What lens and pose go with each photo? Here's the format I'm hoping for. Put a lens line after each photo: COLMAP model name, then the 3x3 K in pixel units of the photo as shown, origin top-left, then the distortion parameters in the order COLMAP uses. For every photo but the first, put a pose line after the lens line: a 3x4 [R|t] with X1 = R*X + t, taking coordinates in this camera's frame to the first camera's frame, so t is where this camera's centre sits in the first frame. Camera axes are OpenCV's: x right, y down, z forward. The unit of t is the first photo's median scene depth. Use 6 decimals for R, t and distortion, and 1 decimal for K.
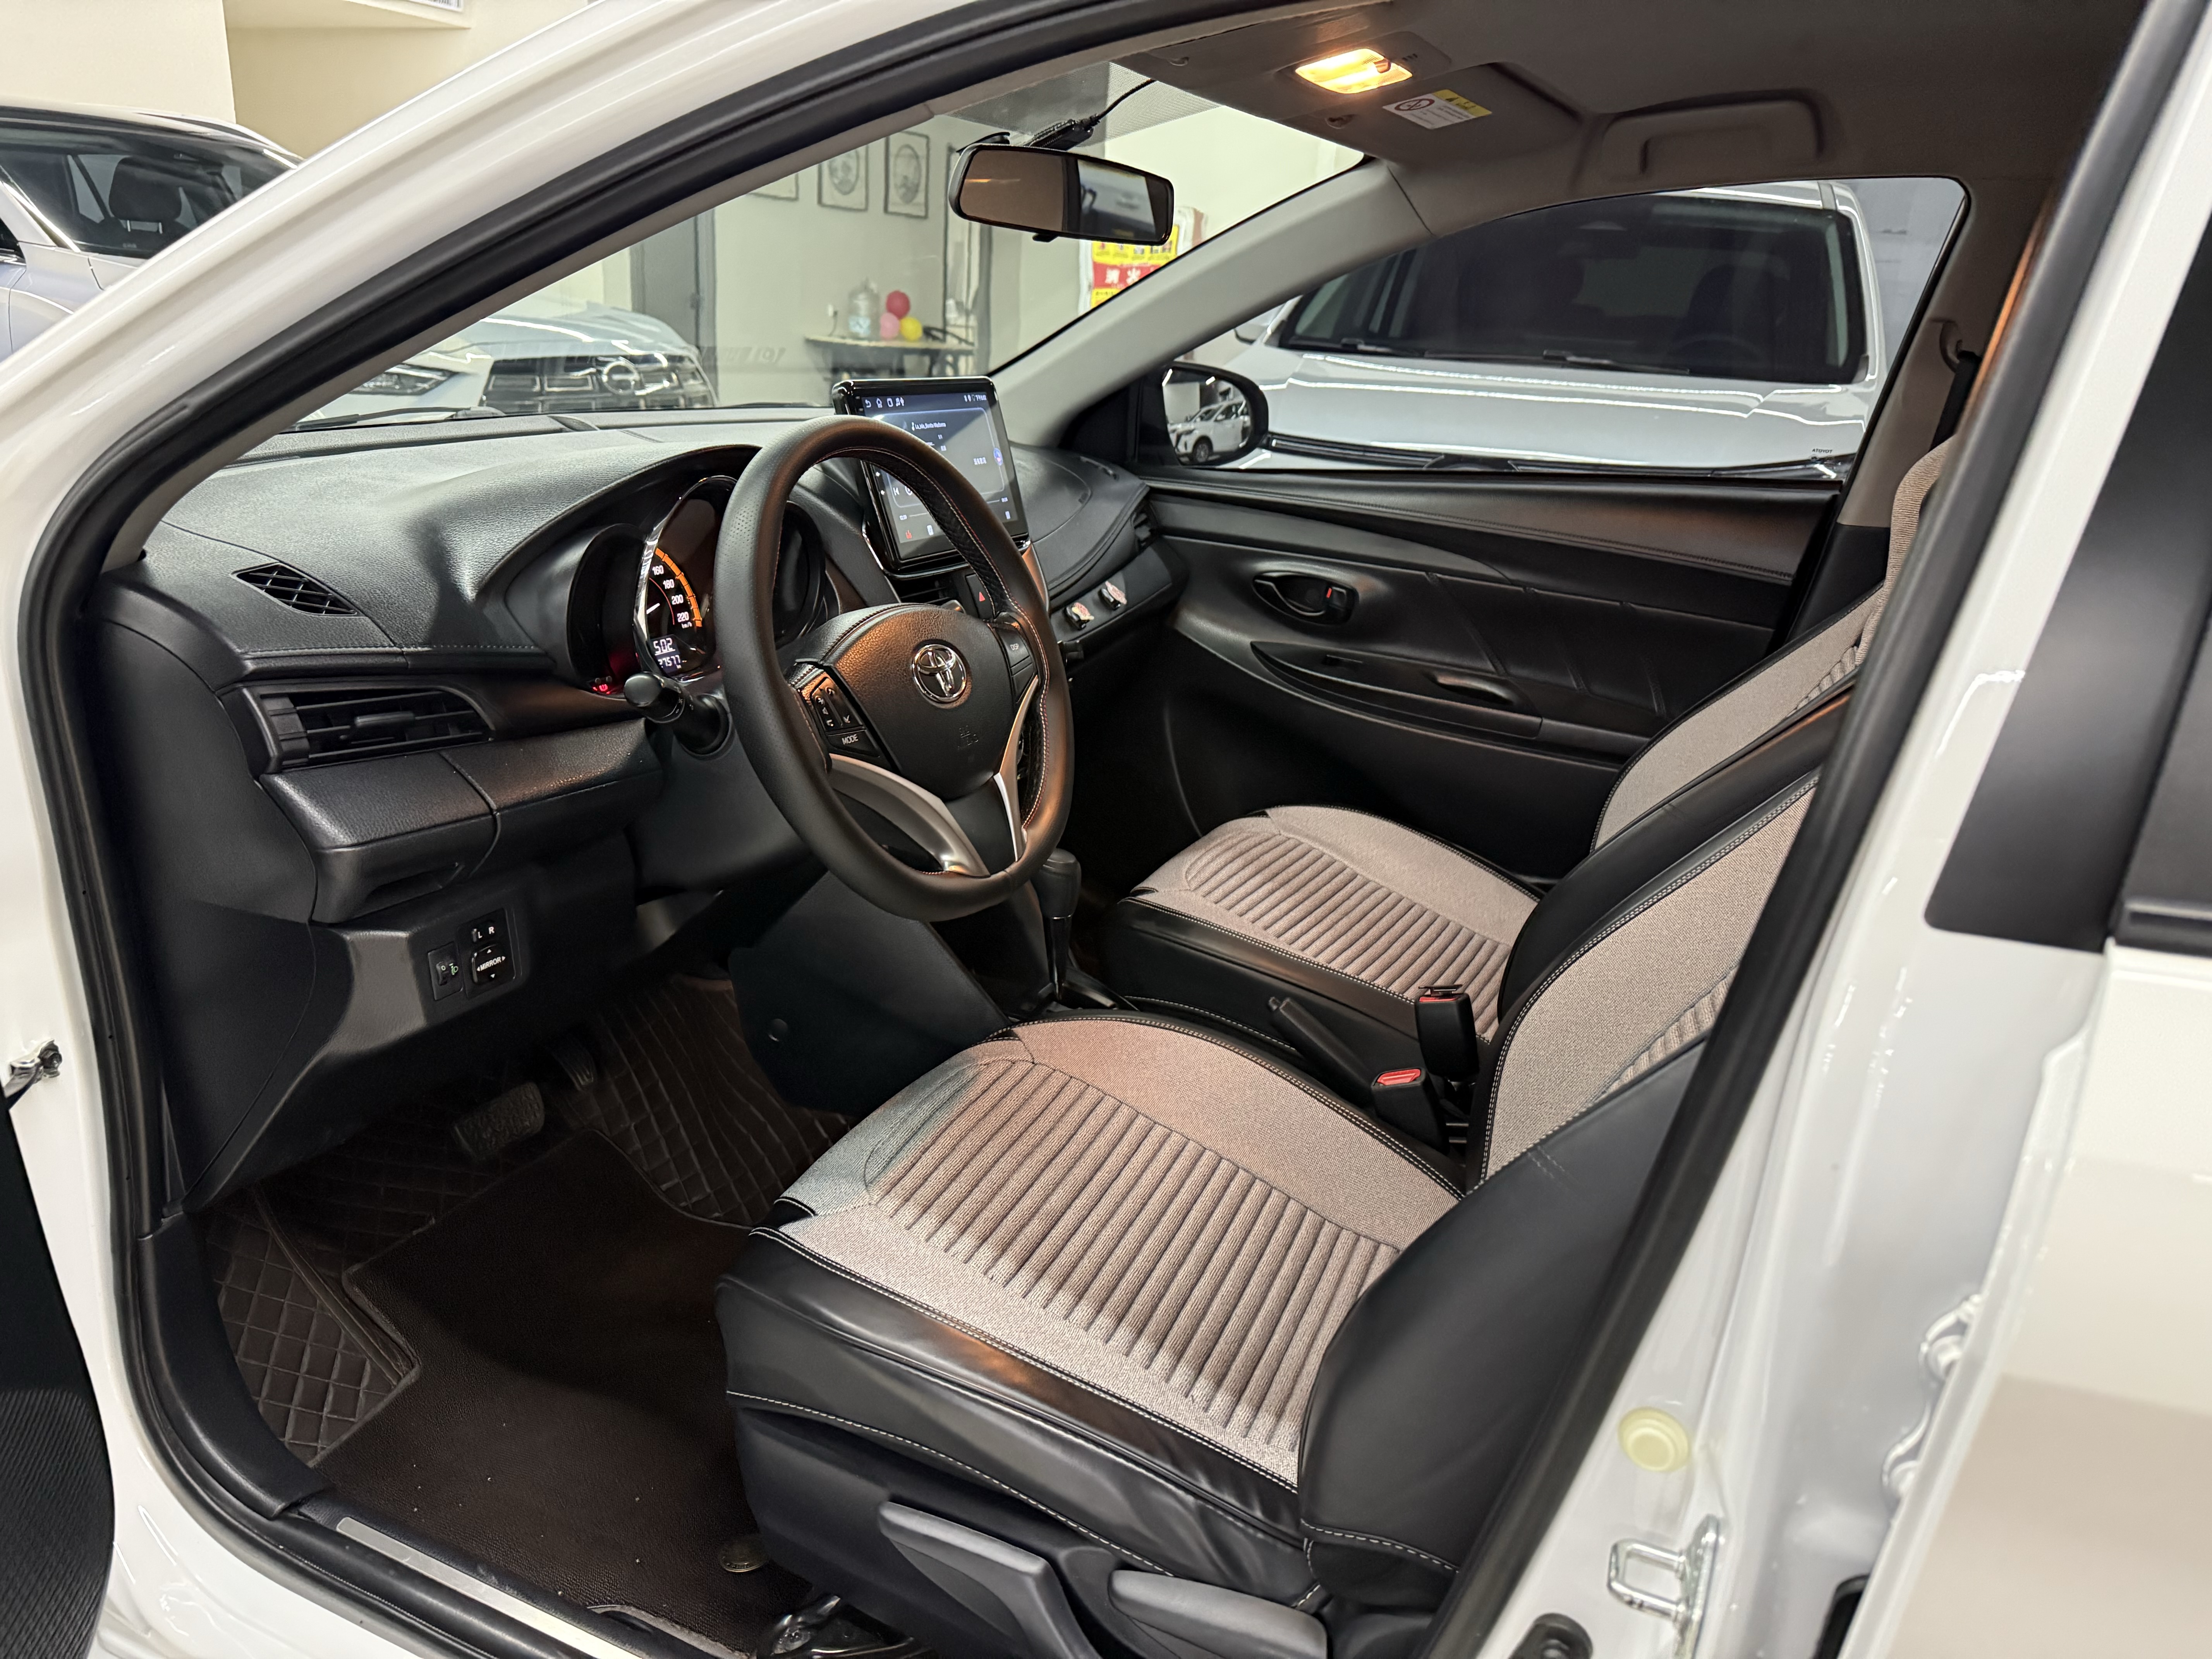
lens RADIAL K [[1524.6, 0, 1105.1], [0, 1524.6, 881.5], [0, 0, 1]] dist [-0.004799, -0.001077]
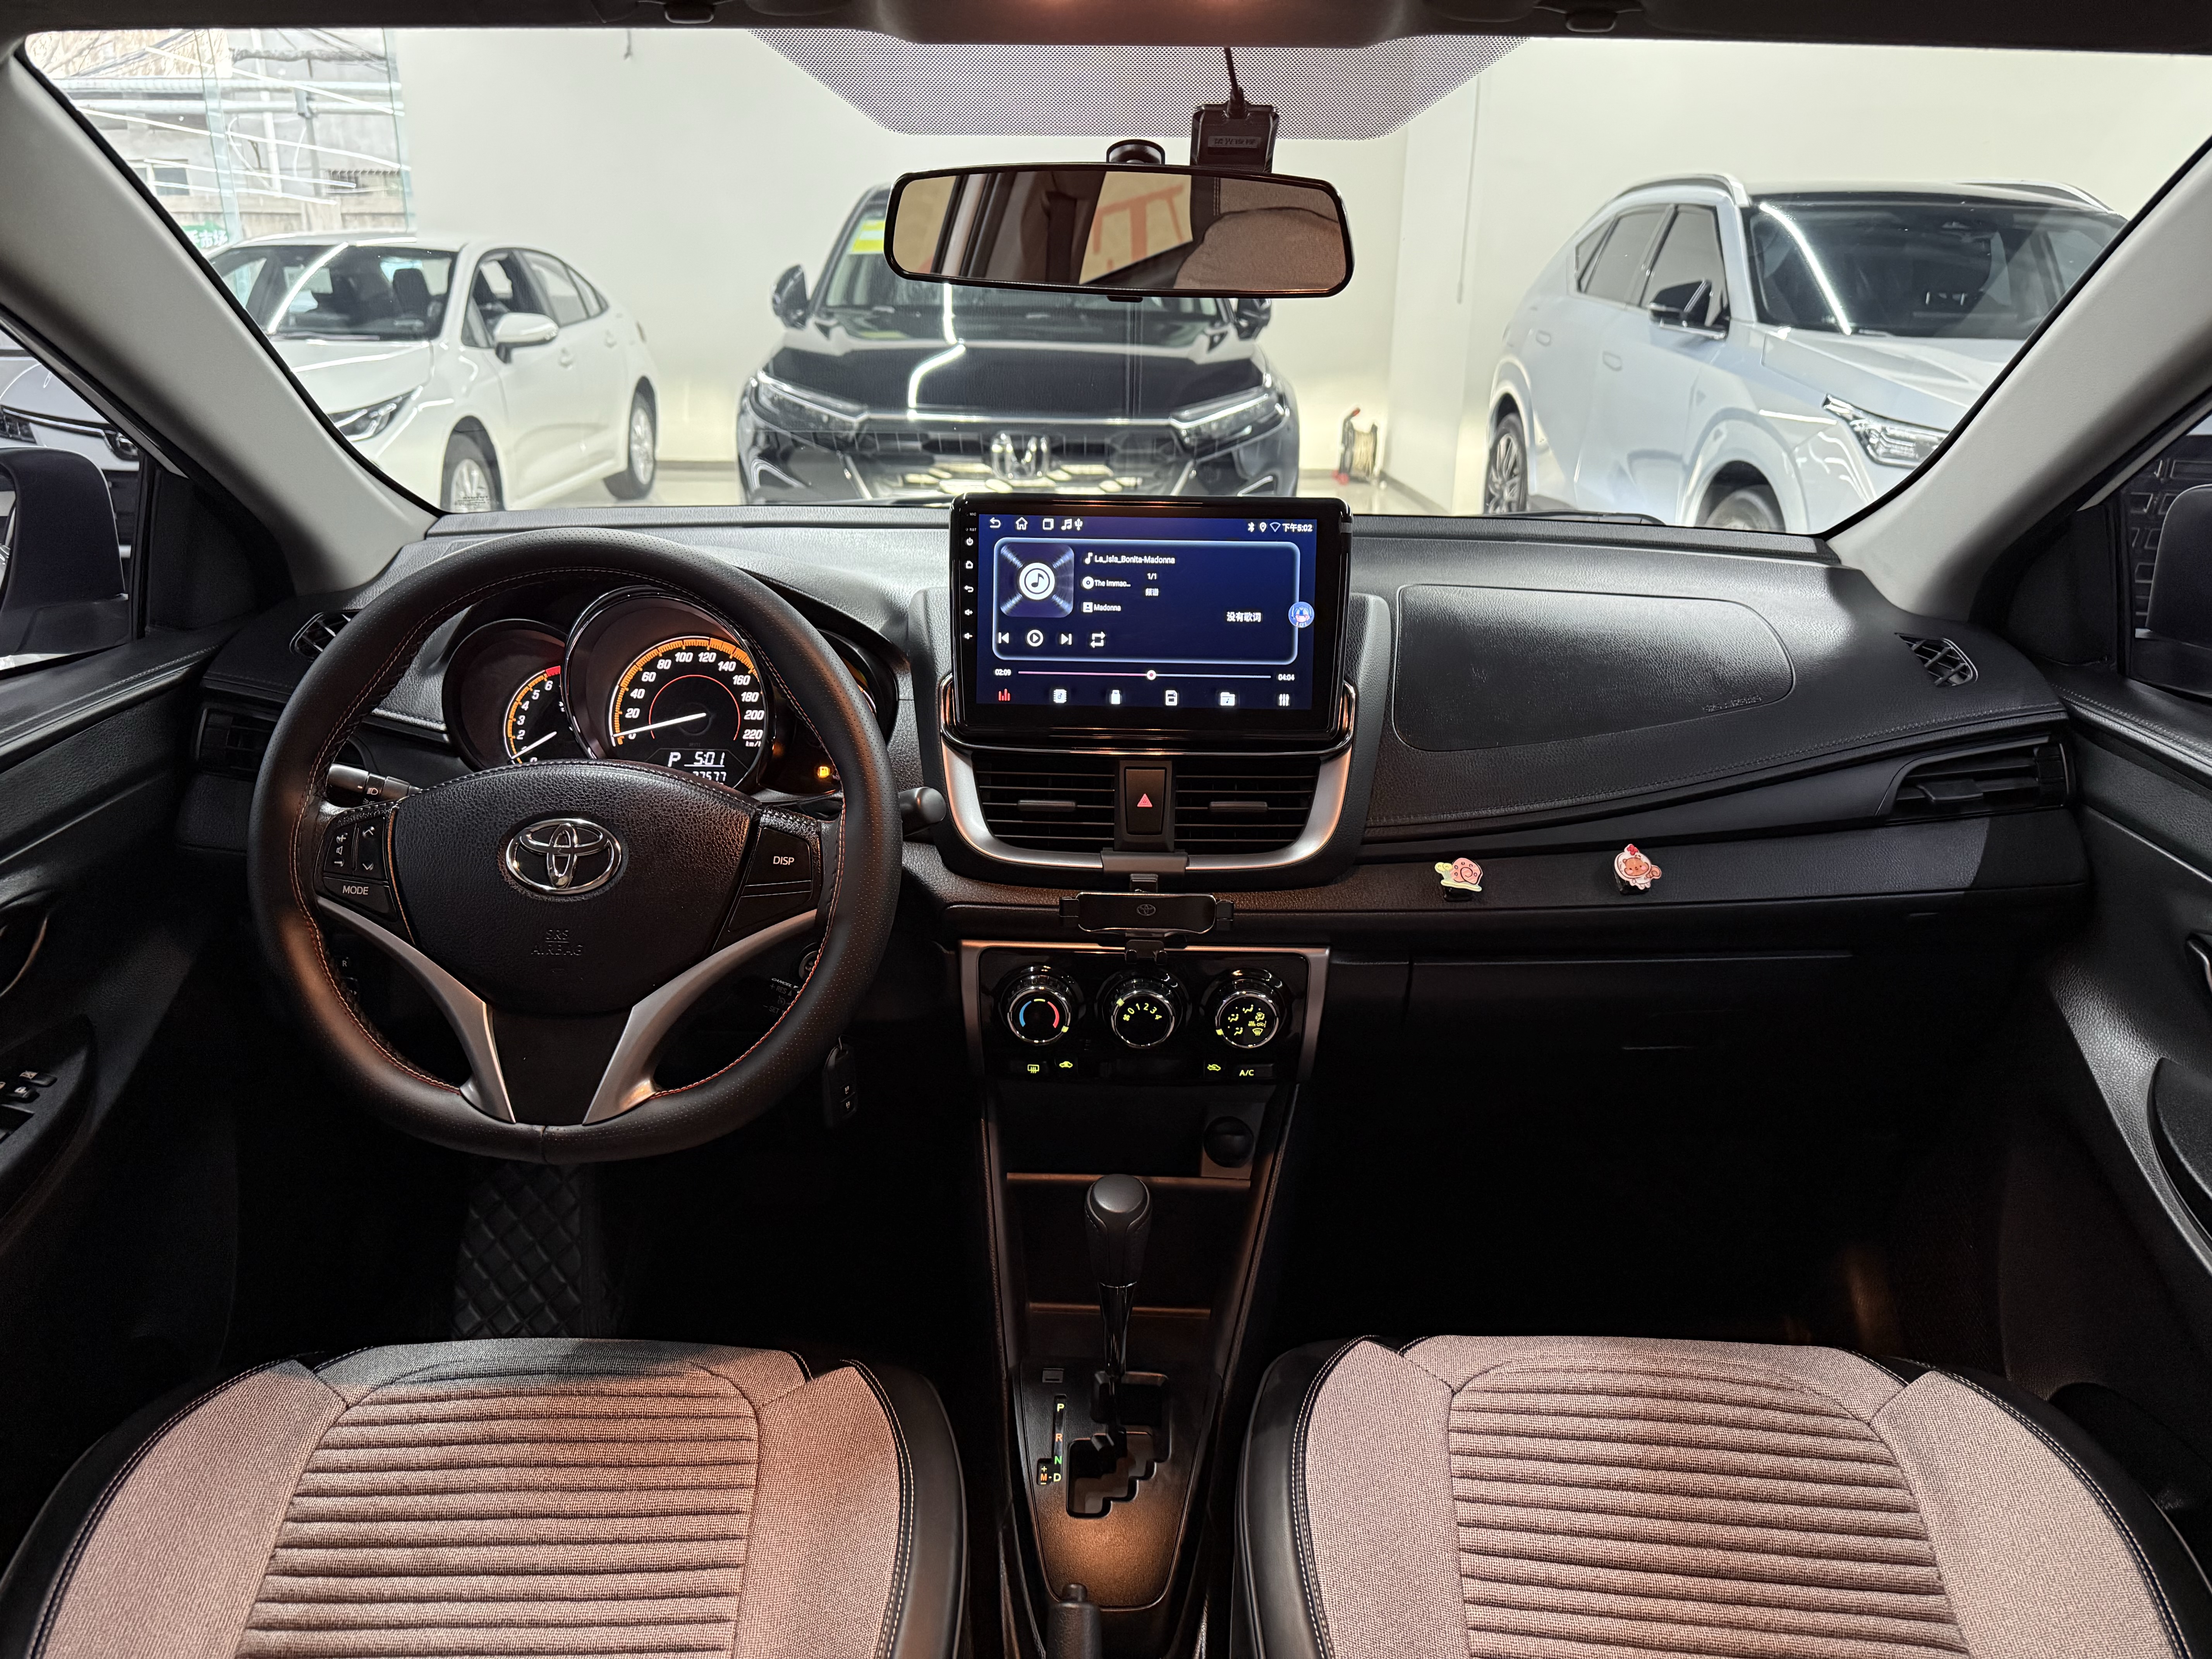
lens RADIAL K [[1530.1, 0, 1106.0], [0, 1530.1, 829.5], [0, 0, 1]] dist [0.018388, -0.006843]
pose [[0.392924, 0.250067, -0.884917, 0.570117], [-0.312637, 0.941319, 0.127187, -0.274730], [0.864794, 0.226683, 0.448047, 0.713485]]
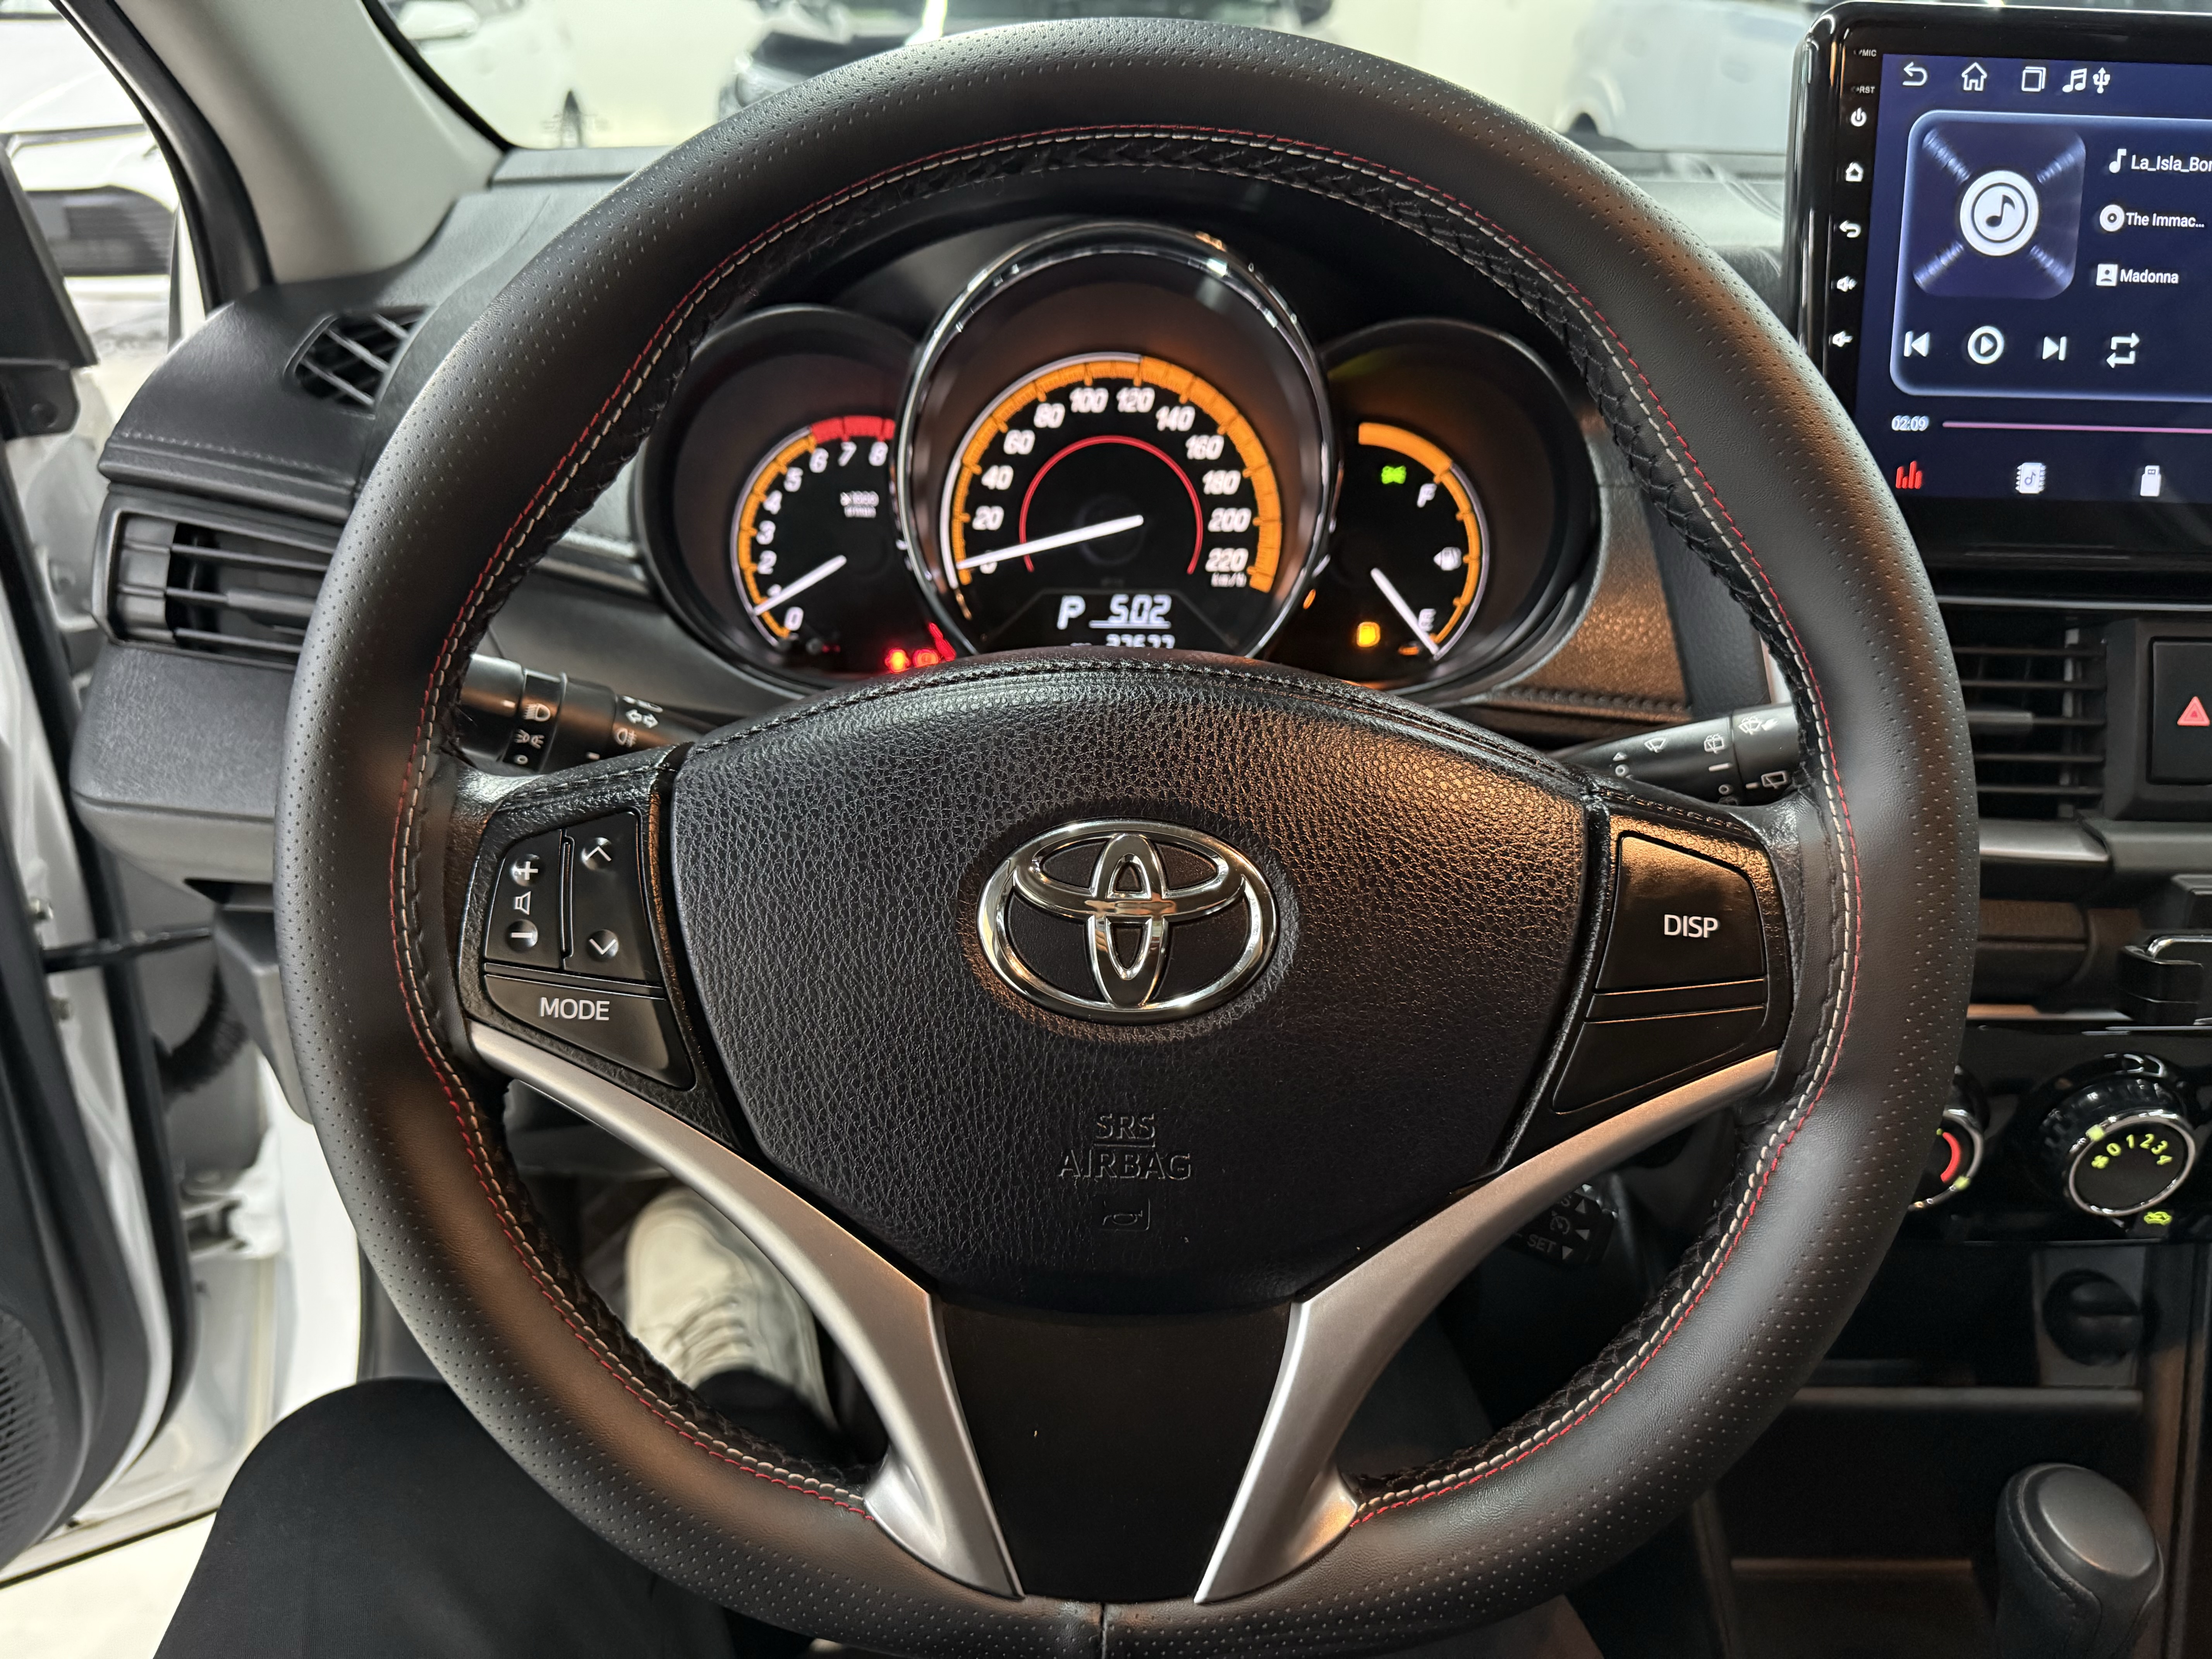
lens RADIAL K [[1592.0, 0, 1051.7], [0, 1592.0, 800.9], [0, 0, 1]] dist [0.032407, -0.057563]
pose [[0.408640, 0.343835, -0.845453, 0.114312], [-0.310619, 0.923421, 0.225409, -0.180551], [0.858213, 0.170503, 0.484149, 0.672721]]
